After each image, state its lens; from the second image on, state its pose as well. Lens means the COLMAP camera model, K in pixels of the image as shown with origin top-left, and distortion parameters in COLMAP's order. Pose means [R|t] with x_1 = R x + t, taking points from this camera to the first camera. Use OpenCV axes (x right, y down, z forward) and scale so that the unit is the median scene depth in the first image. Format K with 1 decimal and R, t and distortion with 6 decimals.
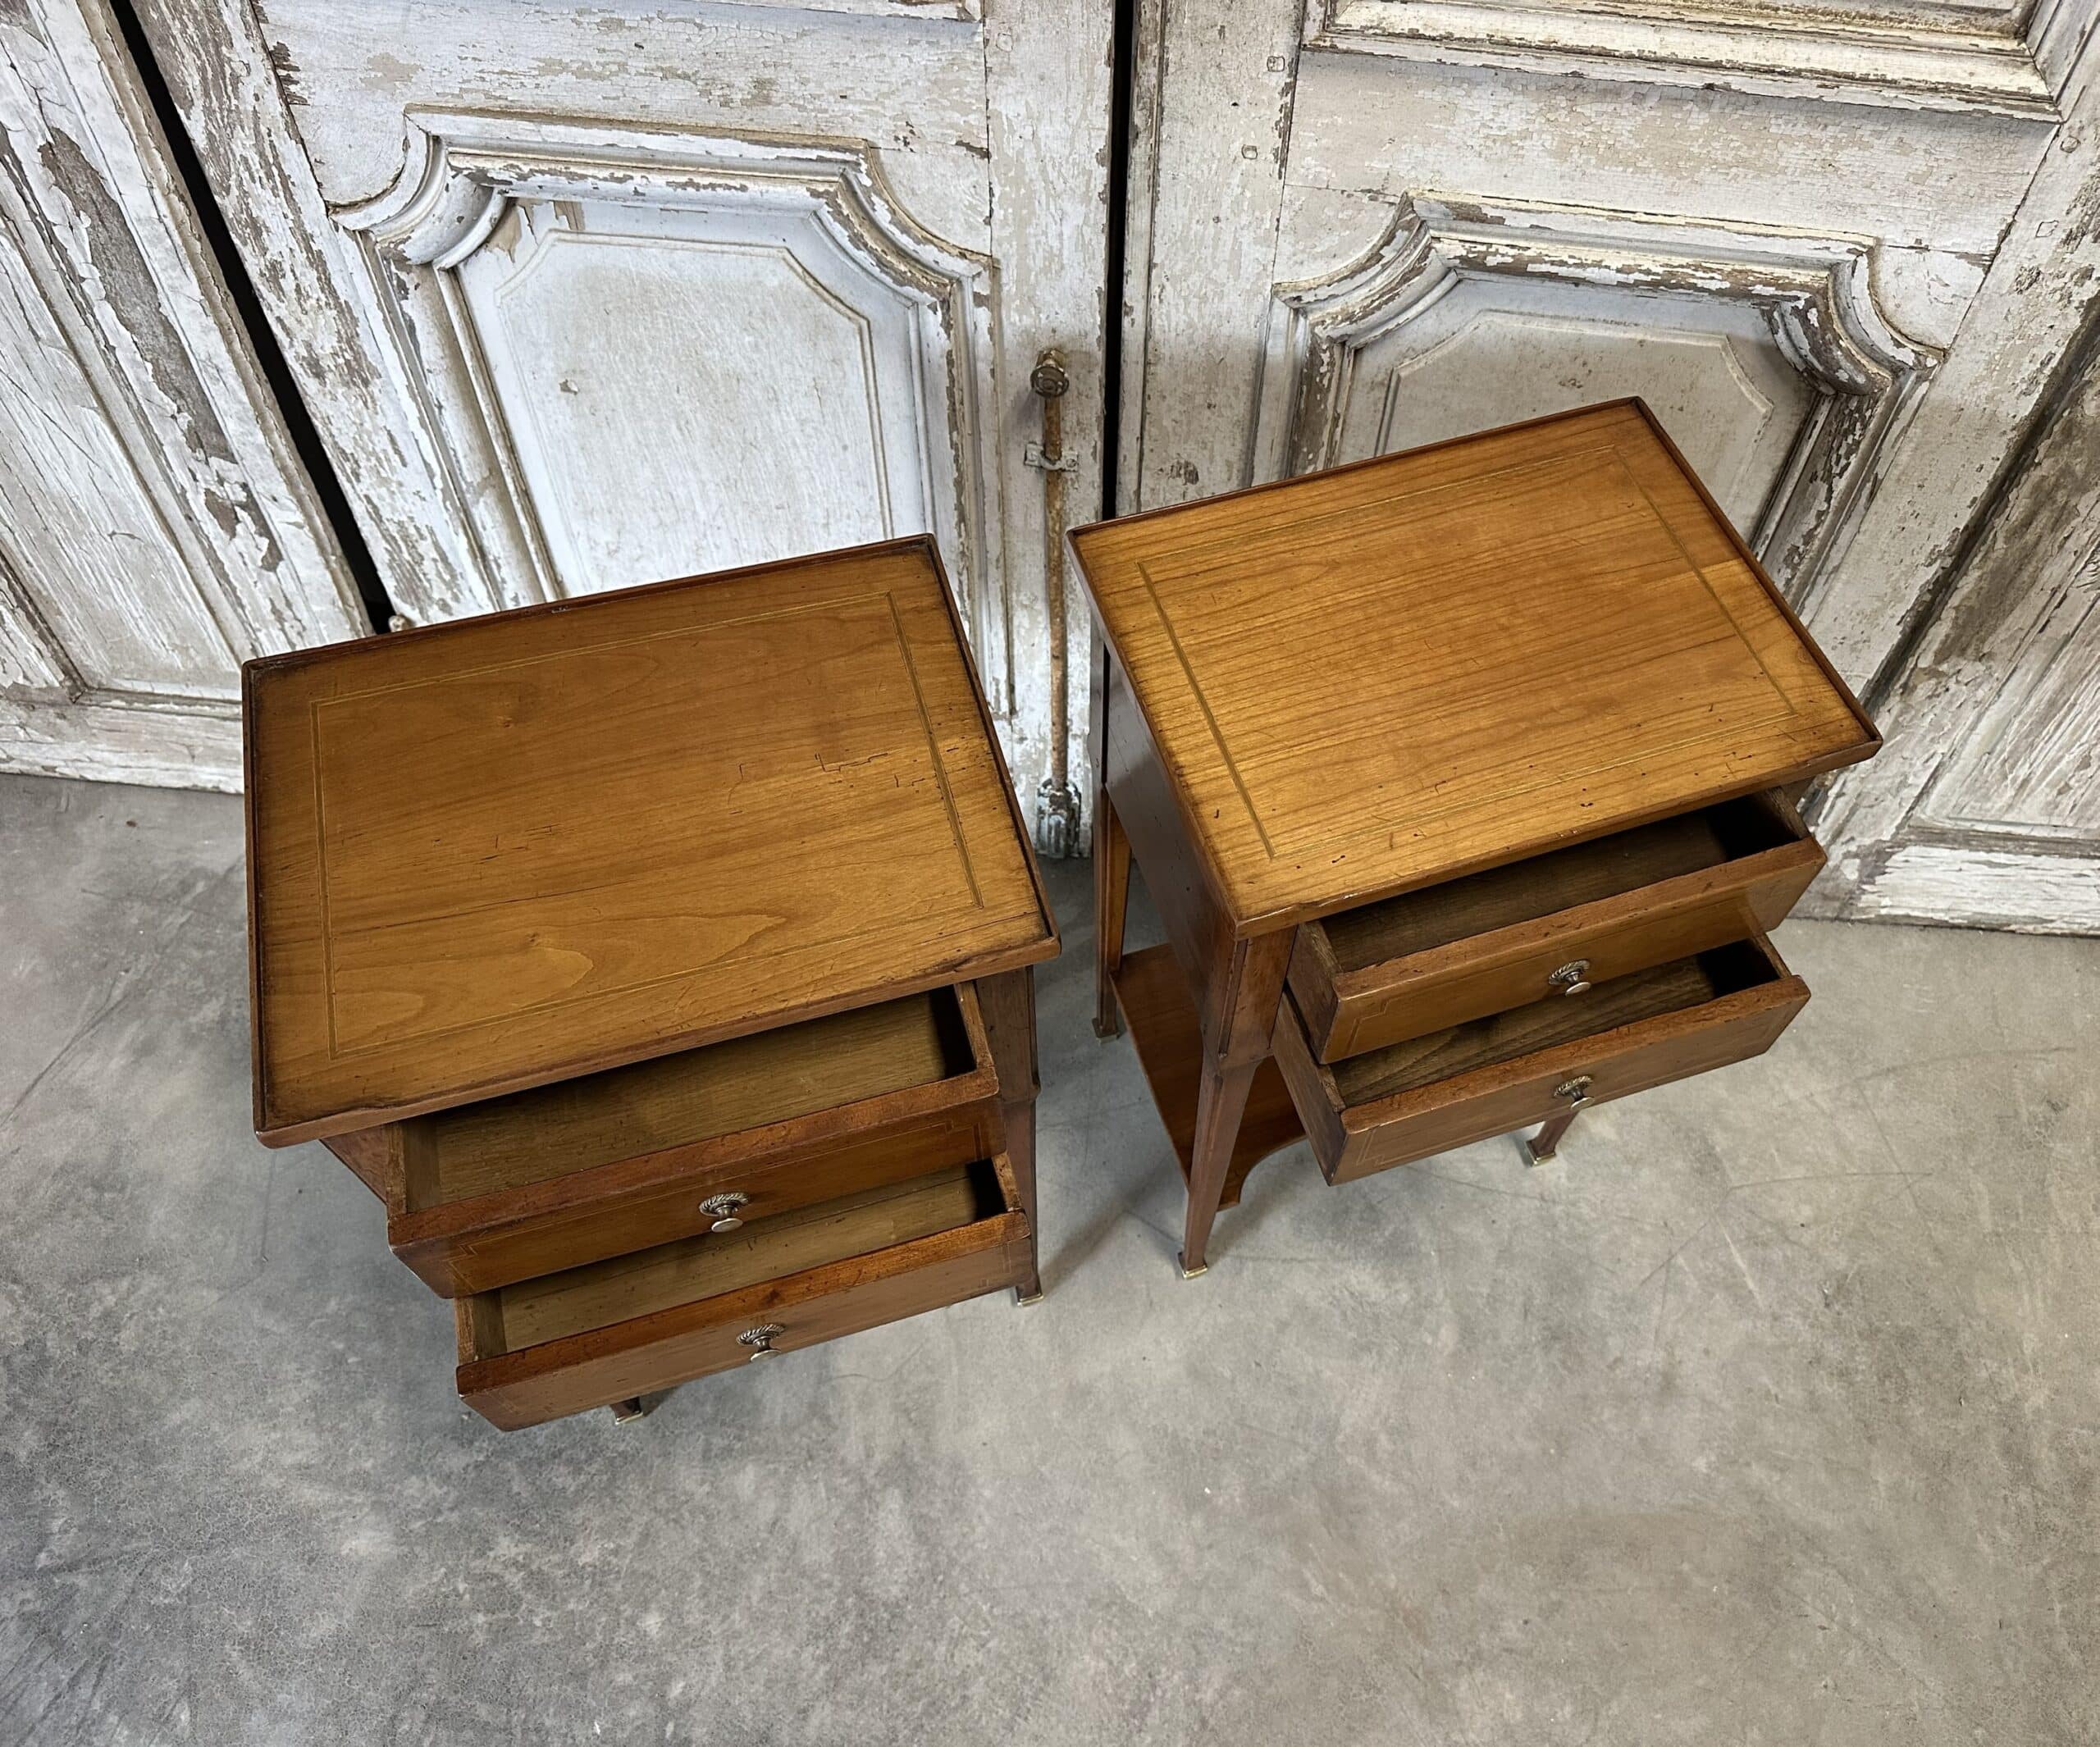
lens RADIAL K [[1660.1, 0, 1147.7], [0, 1660.1, 878.8], [0, 0, 1]] dist [-0.004000, -0.006000]
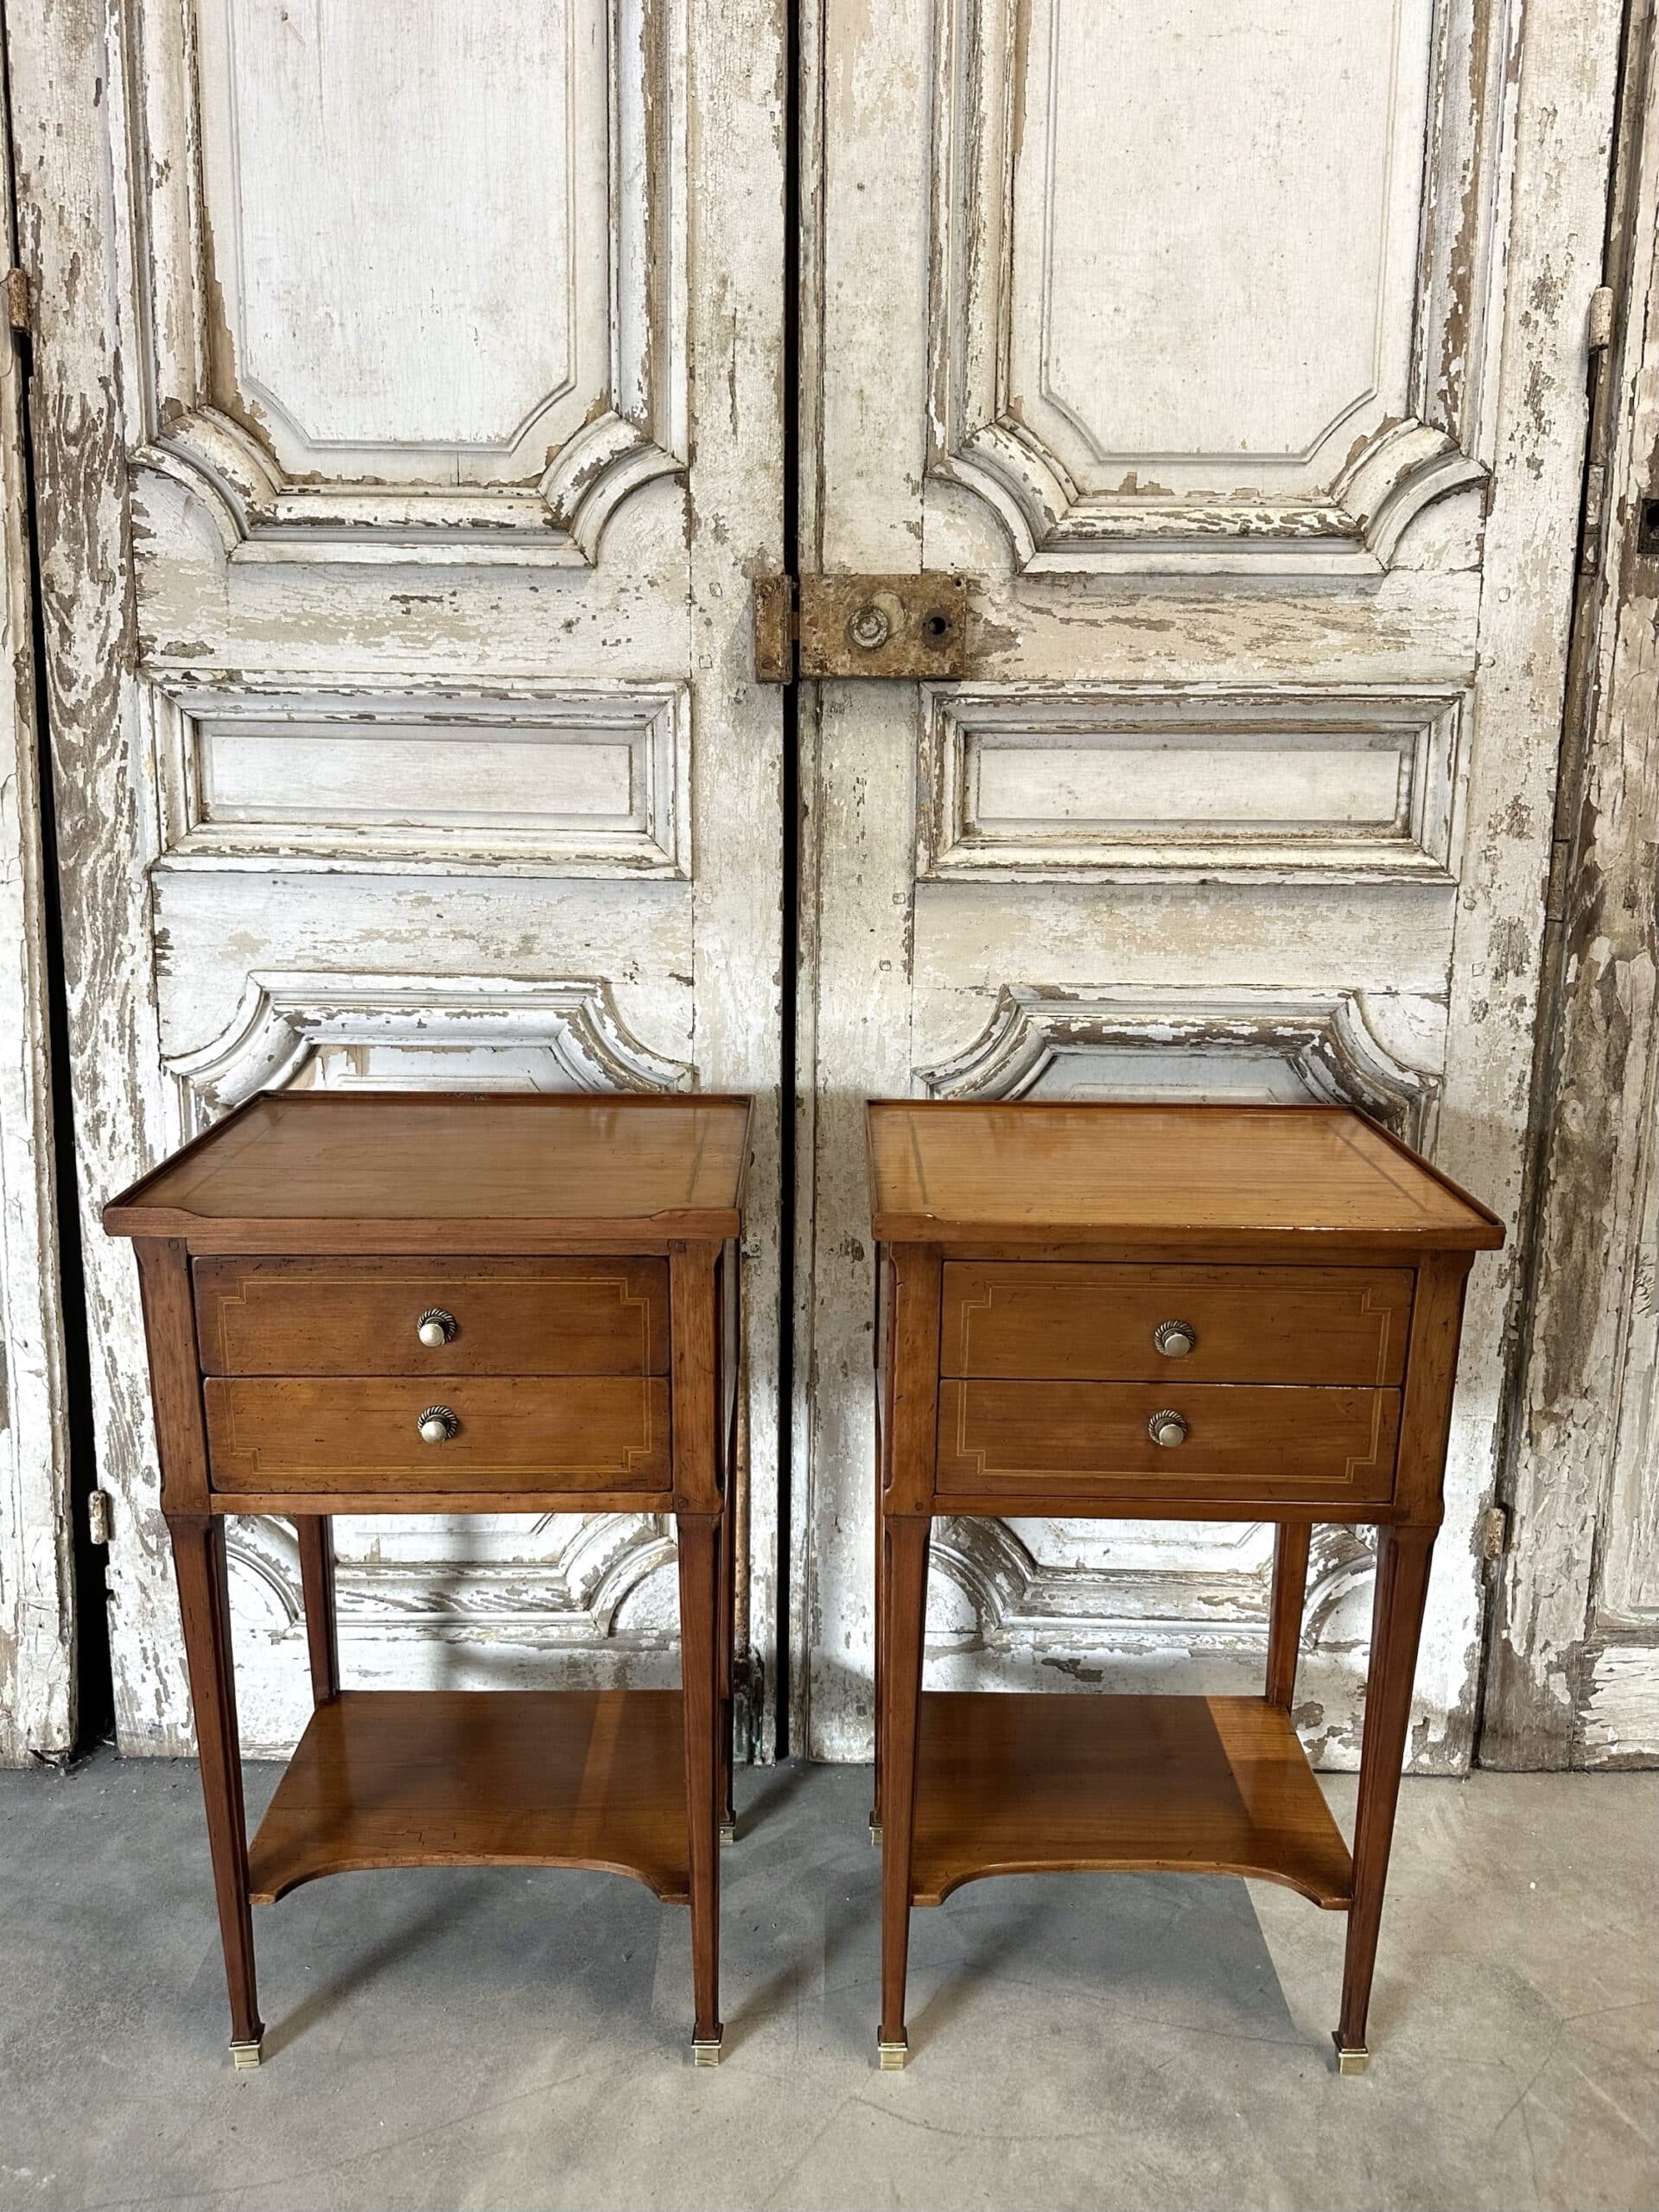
lens RADIAL K [[1598.0, 0, 829.7], [0, 1598.0, 1101.8], [0, 0, 1]] dist [0.178153, -0.400395]
pose [[0.996467, -0.043543, 0.071818, -0.081689], [0.081077, 0.721855, -0.687278, 0.532987], [-0.021916, 0.690673, 0.722835, 0.119437]]
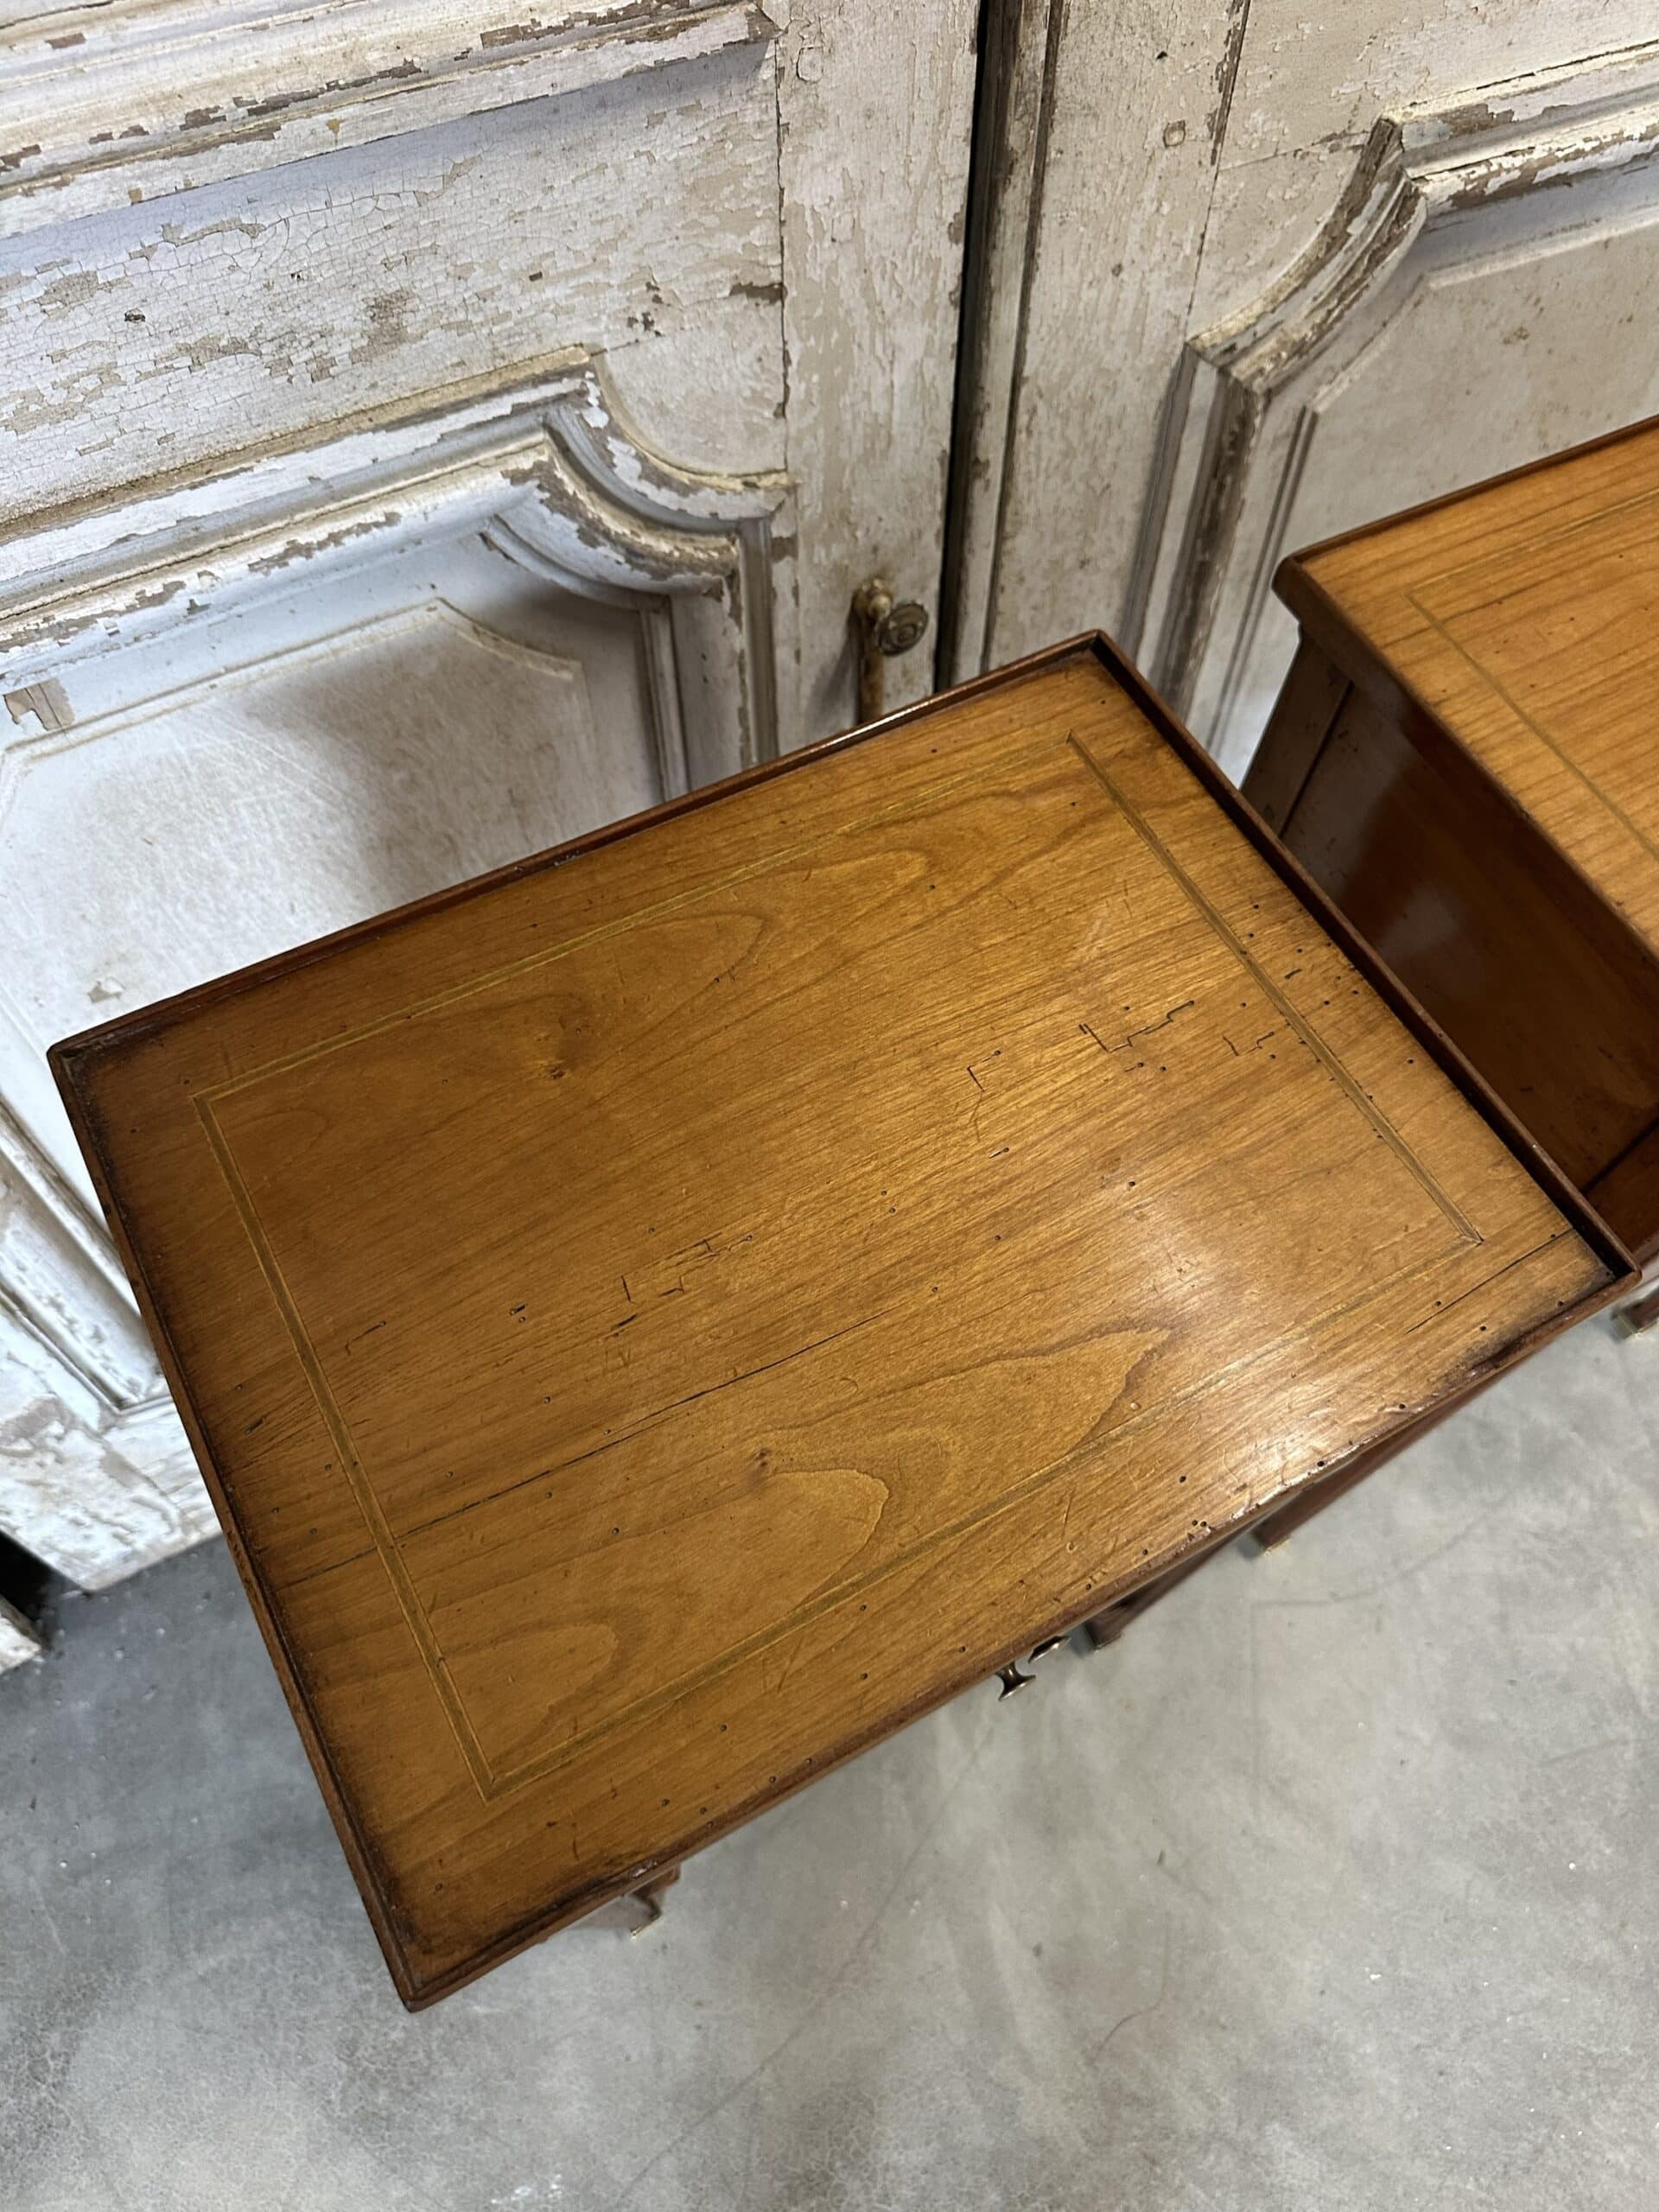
lens RADIAL K [[1597.8, 0, 823.1], [0, 1597.8, 1089.5], [0, 0, 1]] dist [-0.017355, -0.000965]
pose [[0.839022, -0.477752, 0.260375, -0.346855], [0.458430, 0.878472, 0.134646, -0.263593], [-0.293059, 0.006393, 0.956073, 0.480522]]
